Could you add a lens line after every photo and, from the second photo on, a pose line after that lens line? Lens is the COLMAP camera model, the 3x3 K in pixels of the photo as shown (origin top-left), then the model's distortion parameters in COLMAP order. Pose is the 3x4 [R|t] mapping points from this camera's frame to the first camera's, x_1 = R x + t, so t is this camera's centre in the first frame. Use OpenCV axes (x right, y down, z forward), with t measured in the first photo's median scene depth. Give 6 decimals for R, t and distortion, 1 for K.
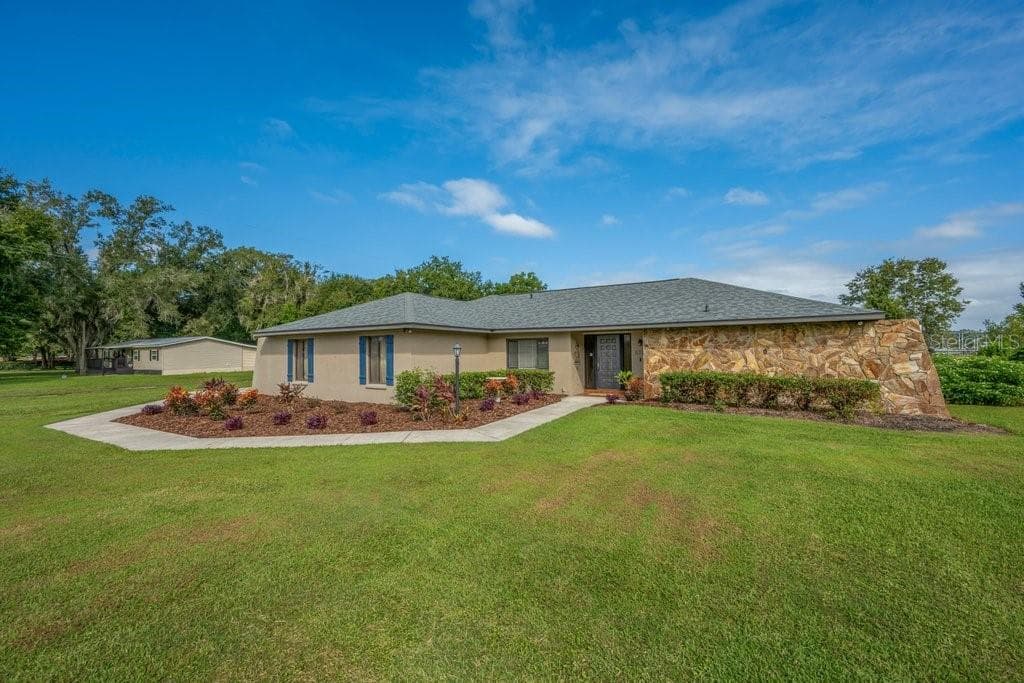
lens RADIAL K [[424.6, 0, 513.2], [0, 424.6, 340.0], [0, 0, 1]] dist [-0.000078, 0.000057]
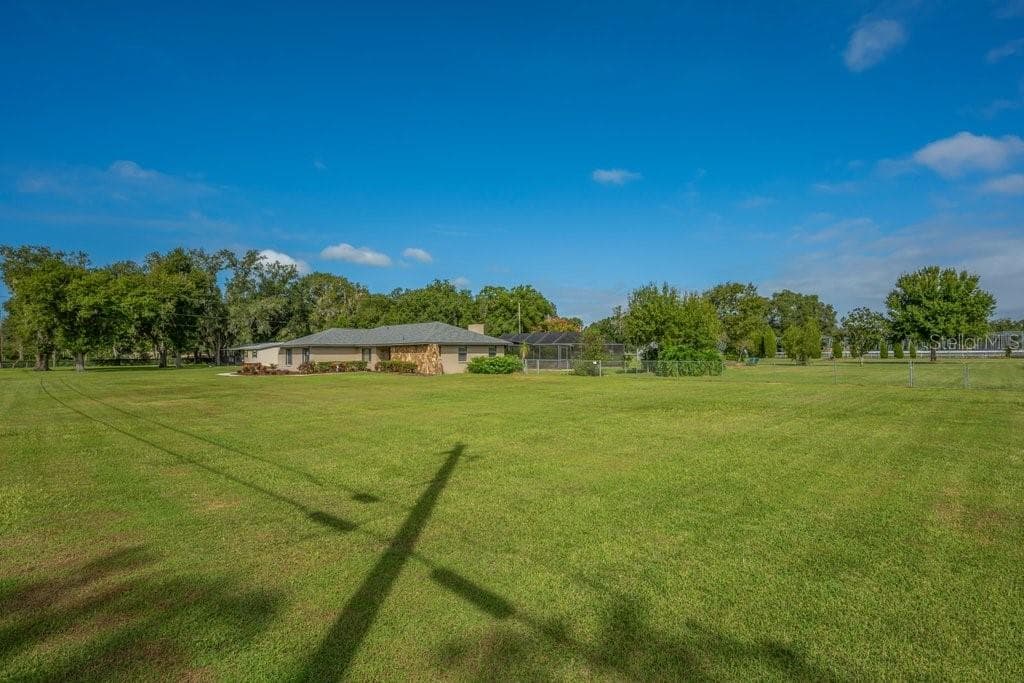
lens RADIAL K [[520.3, 0, 509.0], [0, 520.3, 342.6], [0, 0, 1]] dist [0.003665, 0.000607]
pose [[0.961956, 0.000371, -0.273203, 0.559918], [0.002093, 0.999960, 0.008728, -0.021560], [0.273195, -0.008967, 0.961917, -0.574005]]
